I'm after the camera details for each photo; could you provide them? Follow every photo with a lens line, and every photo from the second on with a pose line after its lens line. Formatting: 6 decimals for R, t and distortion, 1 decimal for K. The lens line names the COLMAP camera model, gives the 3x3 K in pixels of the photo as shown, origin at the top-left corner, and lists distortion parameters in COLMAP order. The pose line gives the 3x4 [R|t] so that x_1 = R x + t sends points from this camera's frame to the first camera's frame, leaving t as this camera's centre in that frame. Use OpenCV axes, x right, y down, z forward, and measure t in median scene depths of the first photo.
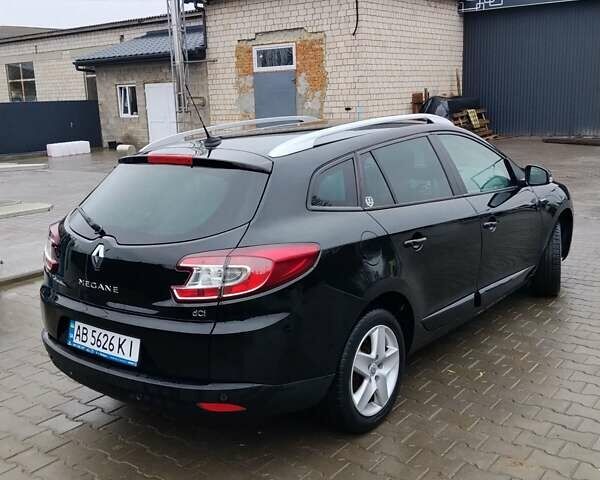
lens RADIAL K [[688.7, 0, 278.4], [0, 688.7, 240.4], [0, 0, 1]] dist [0.023689, -0.058040]
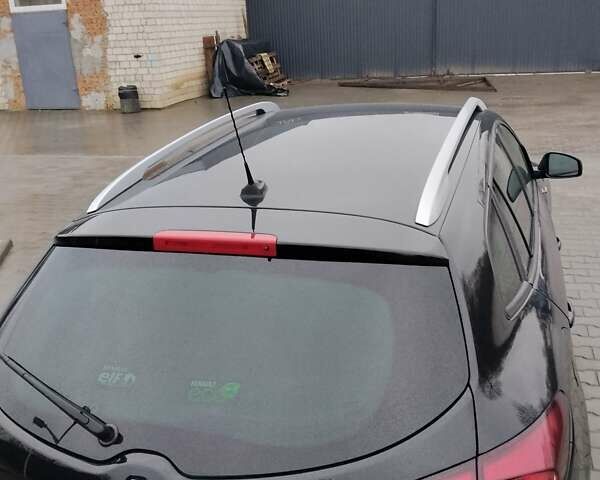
lens RADIAL K [[688.7, 0, 278.4], [0, 688.7, 240.4], [0, 0, 1]] dist [0.023689, -0.058040]
pose [[0.936075, -0.113164, 0.333102, -0.045647], [0.084951, 0.991542, 0.098125, -0.028603], [-0.341389, -0.063555, 0.937771, 0.100277]]
